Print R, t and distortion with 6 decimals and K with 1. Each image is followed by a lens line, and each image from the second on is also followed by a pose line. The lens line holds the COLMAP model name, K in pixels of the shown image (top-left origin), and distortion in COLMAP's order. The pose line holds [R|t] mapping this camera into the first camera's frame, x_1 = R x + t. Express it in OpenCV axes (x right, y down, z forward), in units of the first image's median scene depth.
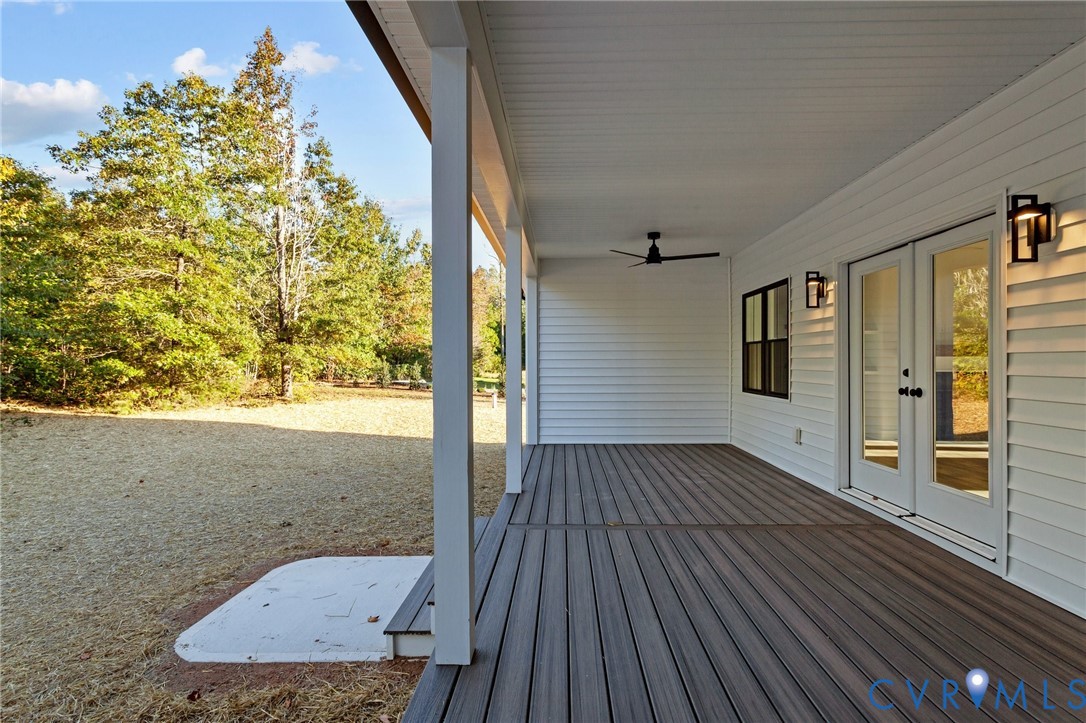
lens RADIAL K [[553.6, 0, 543.0], [0, 553.6, 361.5], [0, 0, 1]] dist [-0.010969, 0.001937]
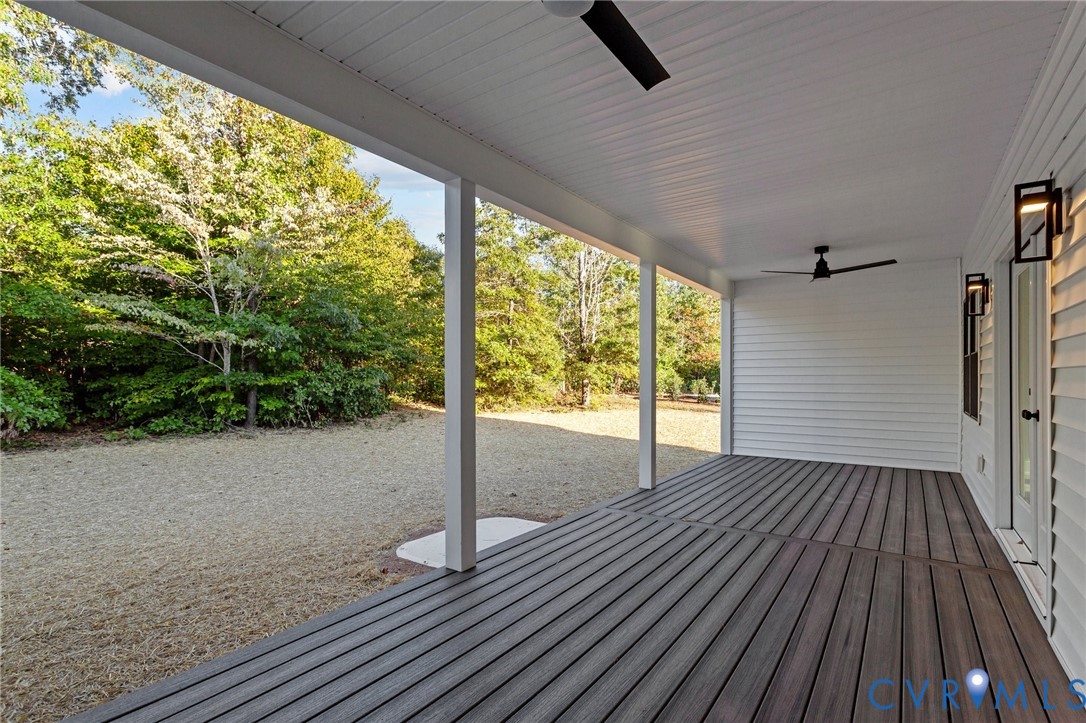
lens RADIAL K [[512.2, 0, 542.6], [0, 512.2, 373.0], [0, 0, 1]] dist [-0.016753, 0.000393]
pose [[0.832817, -0.003138, -0.553539, 0.117519], [-0.001111, 0.999972, -0.007342, -0.000384], [0.553547, 0.006729, 0.832791, -0.010891]]
